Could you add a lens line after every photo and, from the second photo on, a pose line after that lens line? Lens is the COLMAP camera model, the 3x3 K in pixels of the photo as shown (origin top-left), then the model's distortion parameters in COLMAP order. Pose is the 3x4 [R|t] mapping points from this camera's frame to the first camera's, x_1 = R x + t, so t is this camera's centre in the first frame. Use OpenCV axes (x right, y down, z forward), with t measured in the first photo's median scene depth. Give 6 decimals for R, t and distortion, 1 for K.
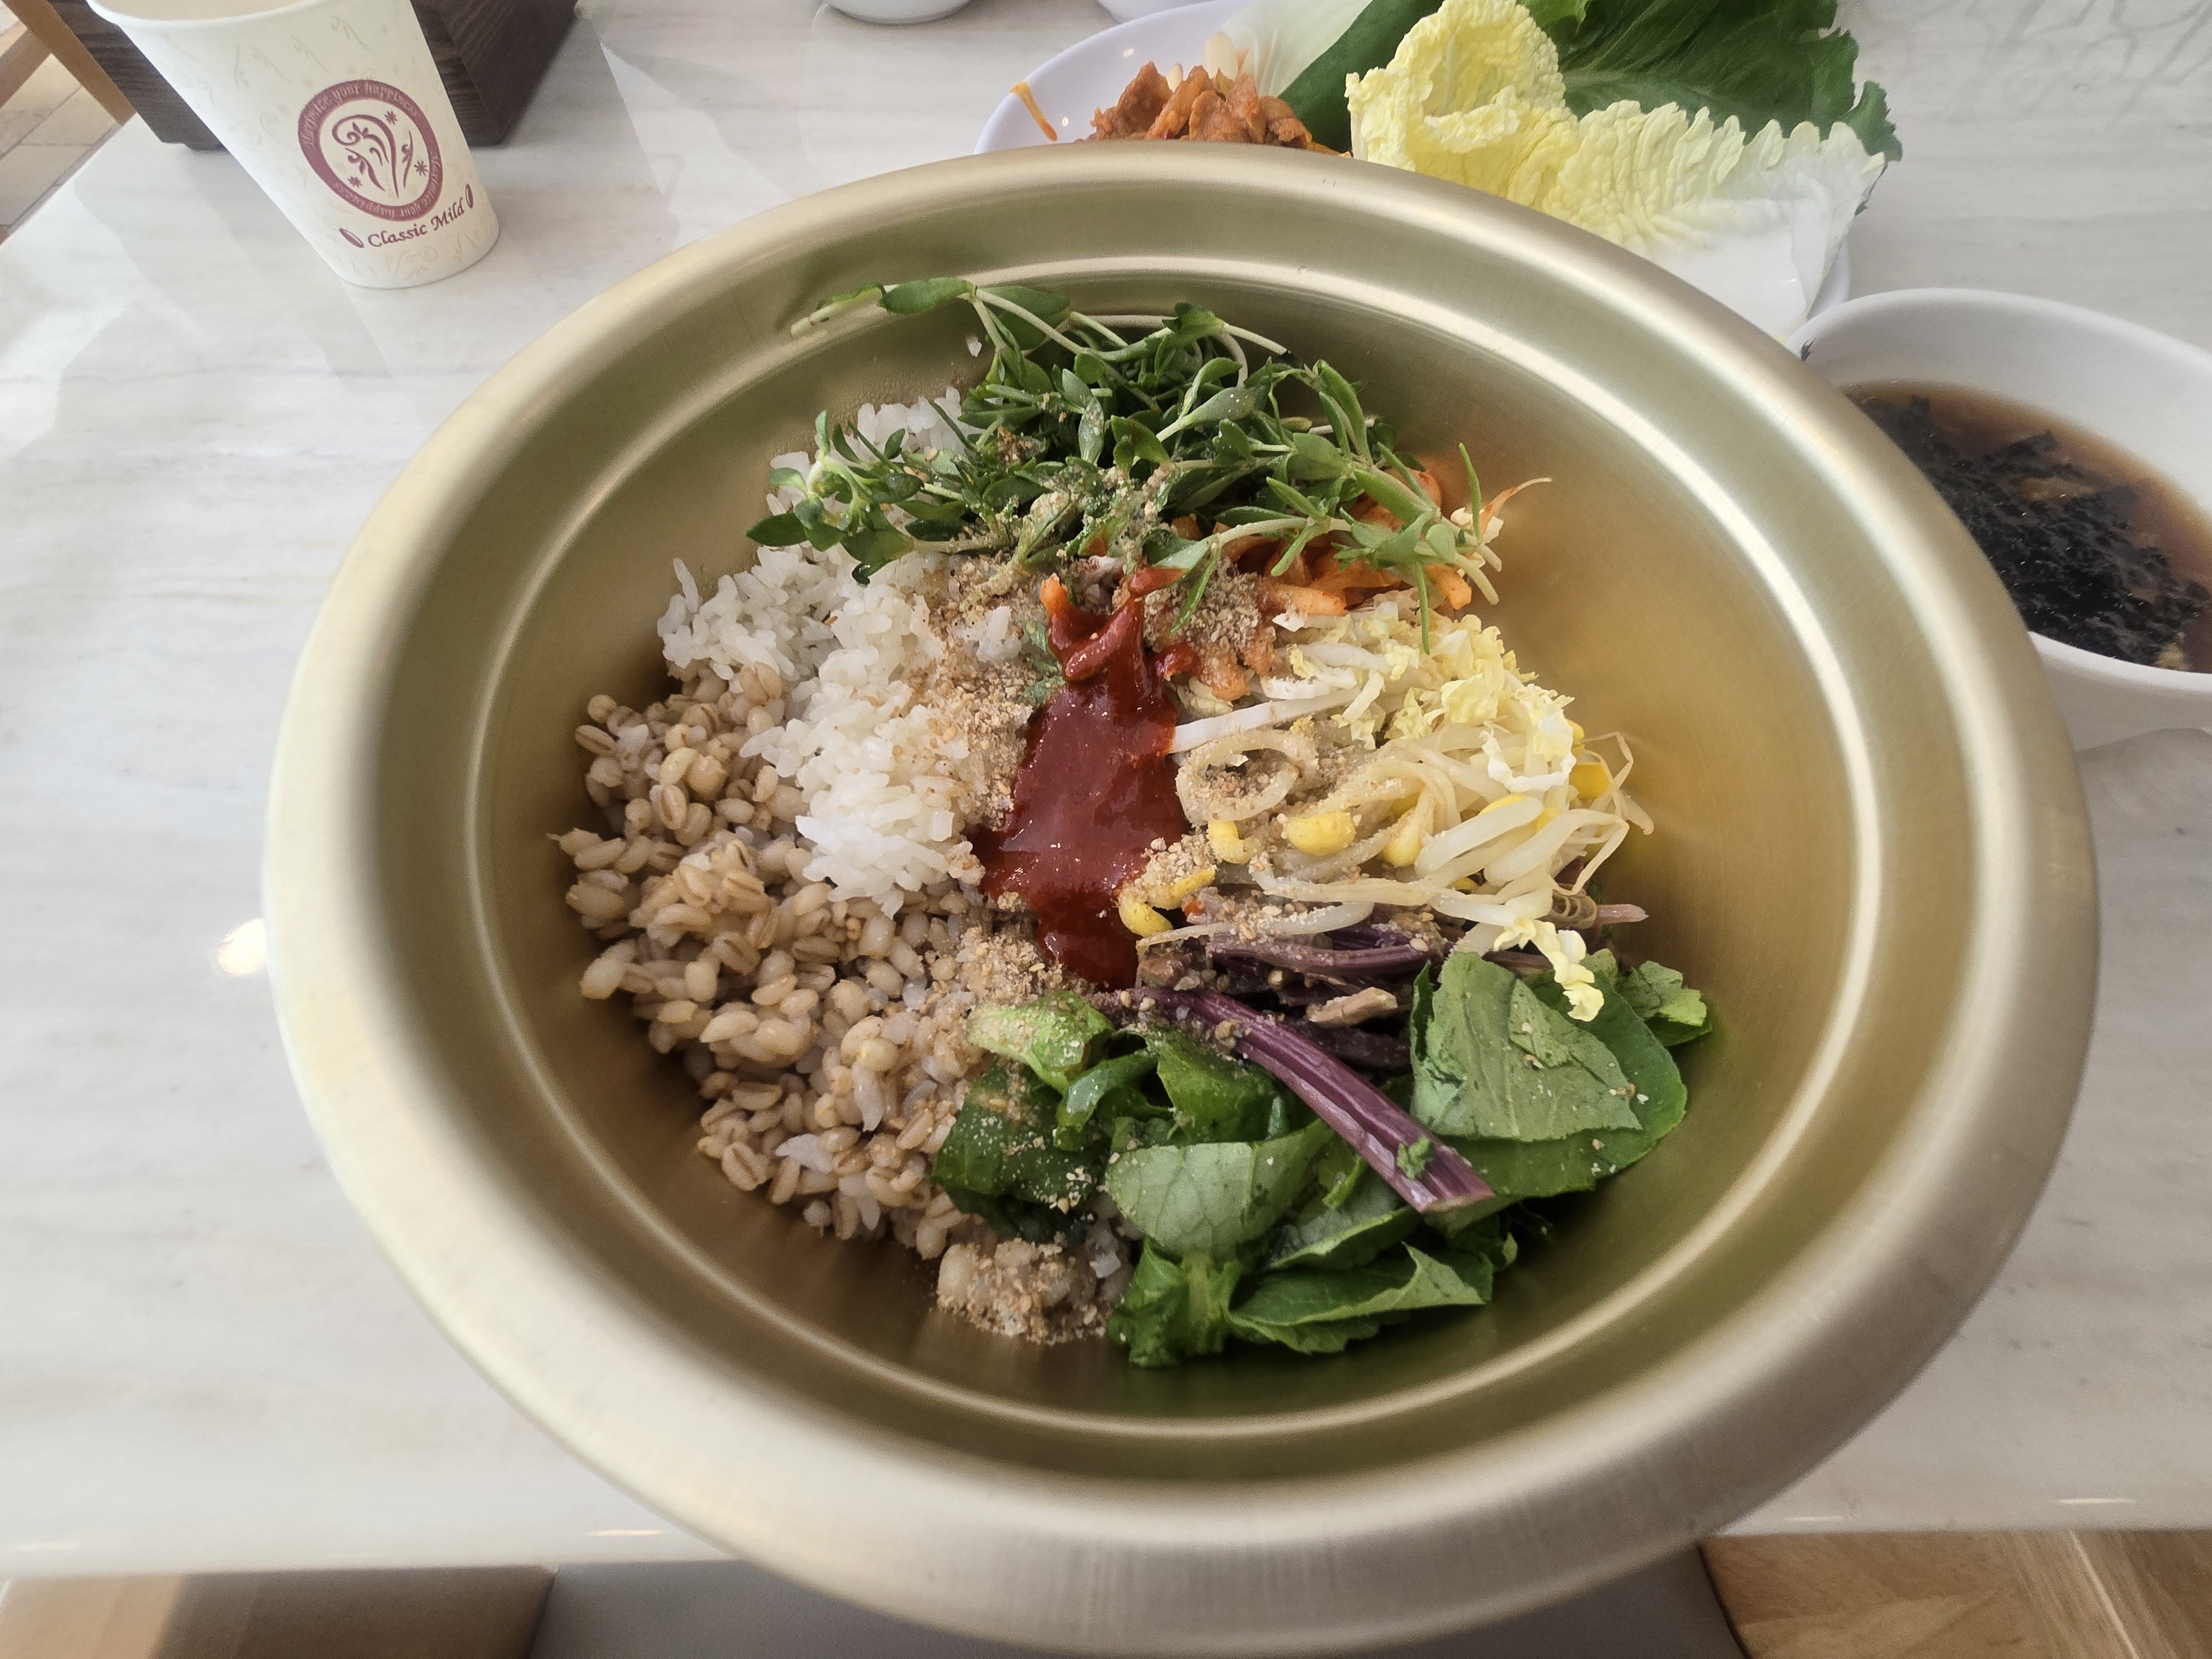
lens RADIAL K [[898.5, 0, 1097.3], [0, 898.5, 837.9], [0, 0, 1]] dist [-0.001953, -0.000541]
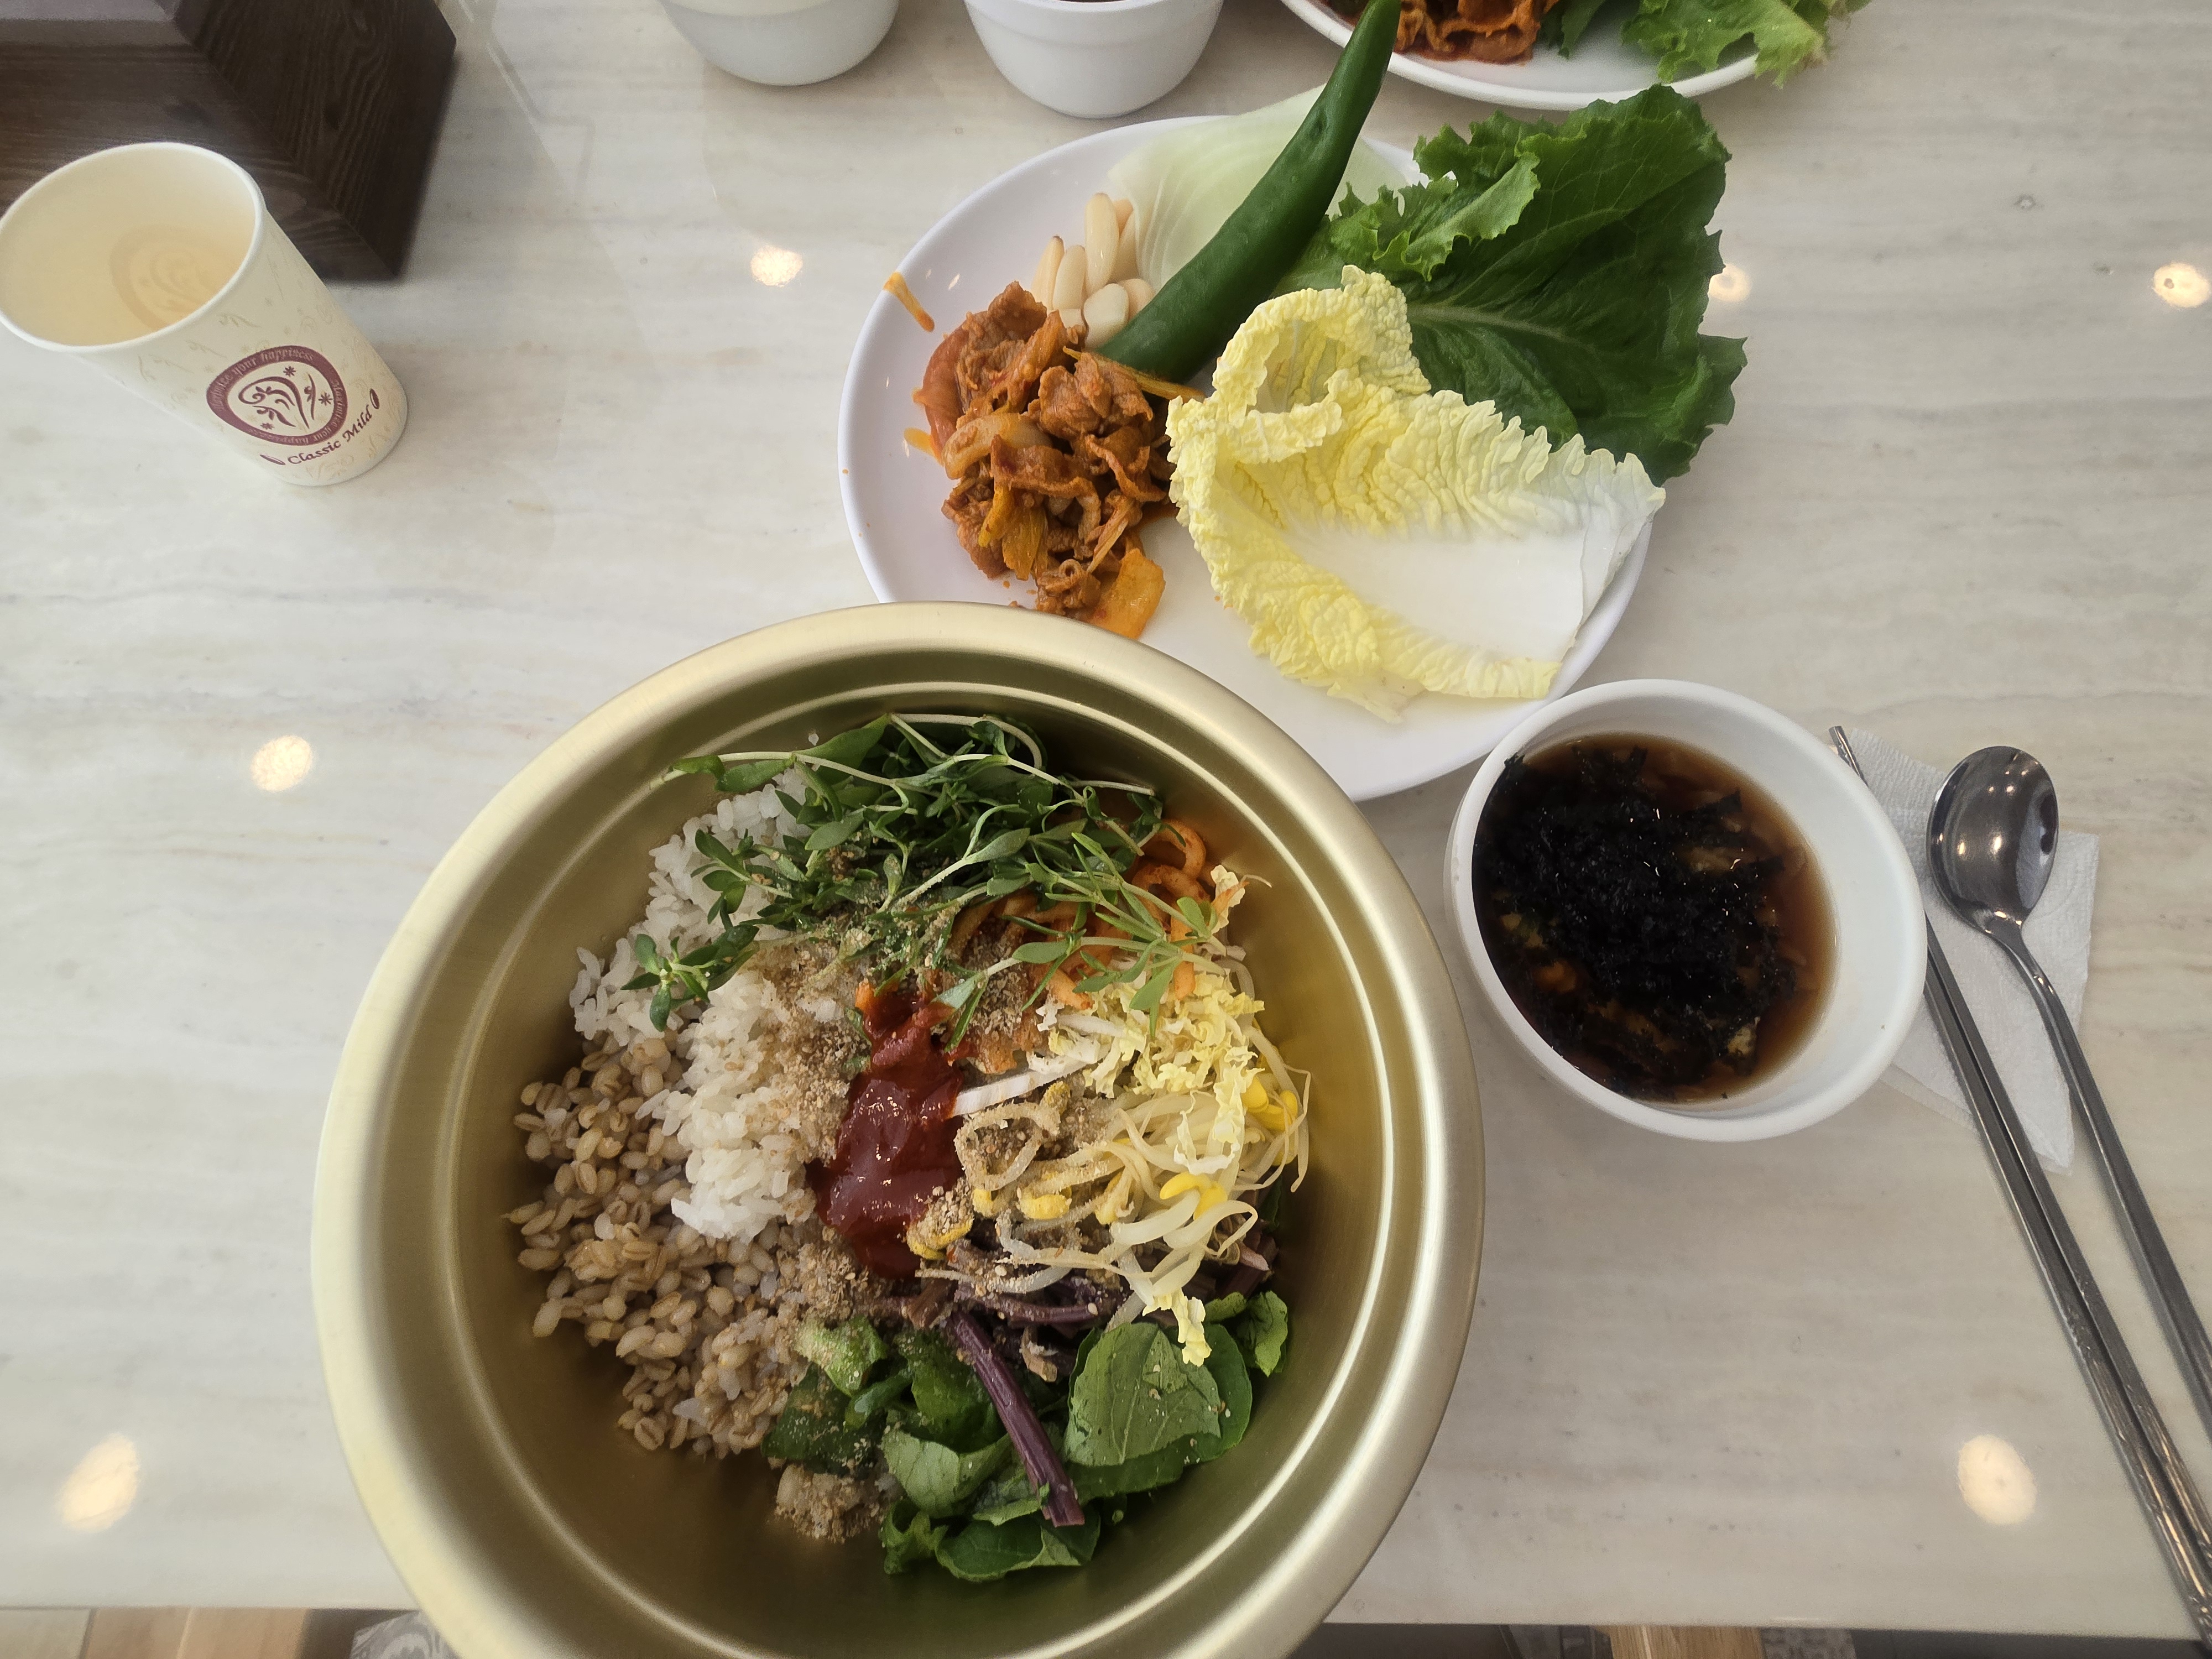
lens RADIAL K [[898.5, 0, 1099.2], [0, 898.5, 827.9], [0, 0, 1]] dist [-0.001953, -0.000541]
pose [[0.999553, 0.027194, -0.012411, 0.303867], [-0.023648, 0.973342, 0.228136, -0.822144], [0.018284, -0.227741, 0.973550, -0.215407]]
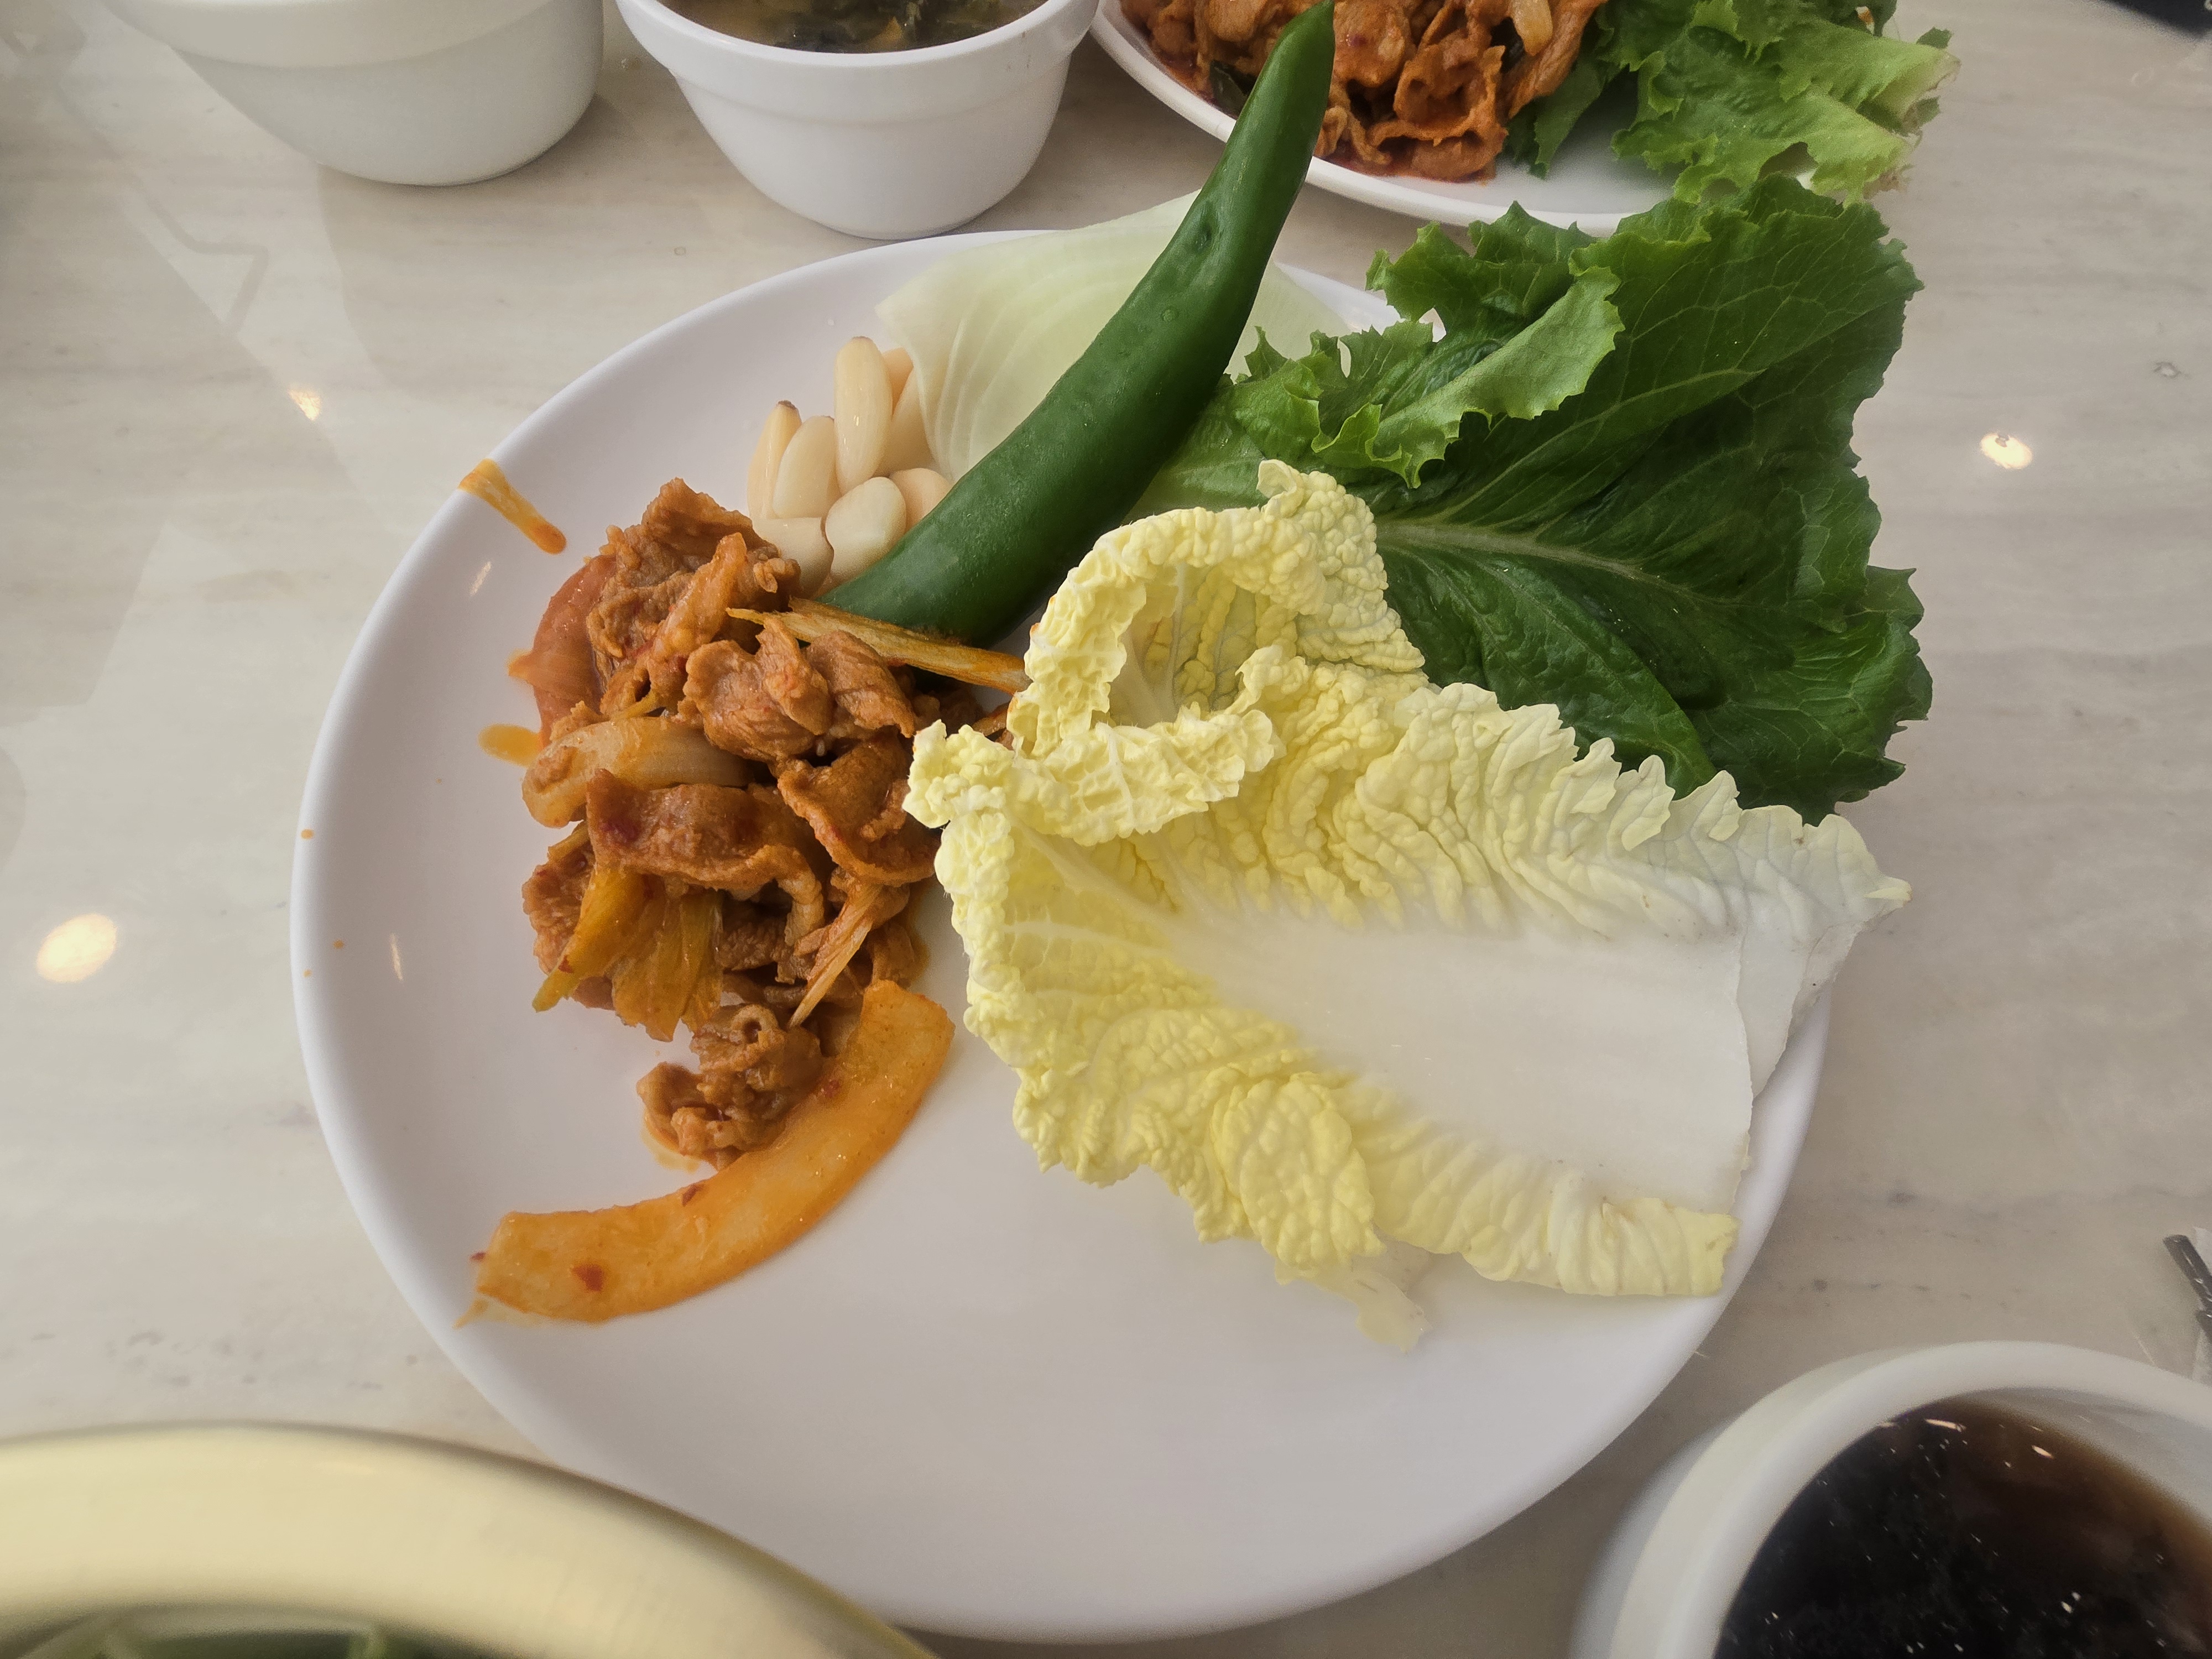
lens RADIAL K [[898.5, 0, 1095.2], [0, 898.5, 828.0], [0, 0, 1]] dist [-0.001953, -0.000541]
pose [[0.998517, 0.002444, 0.054384, 0.482108], [-0.007842, 0.995030, 0.099267, -1.166332], [-0.053871, -0.099546, 0.993574, 0.668002]]
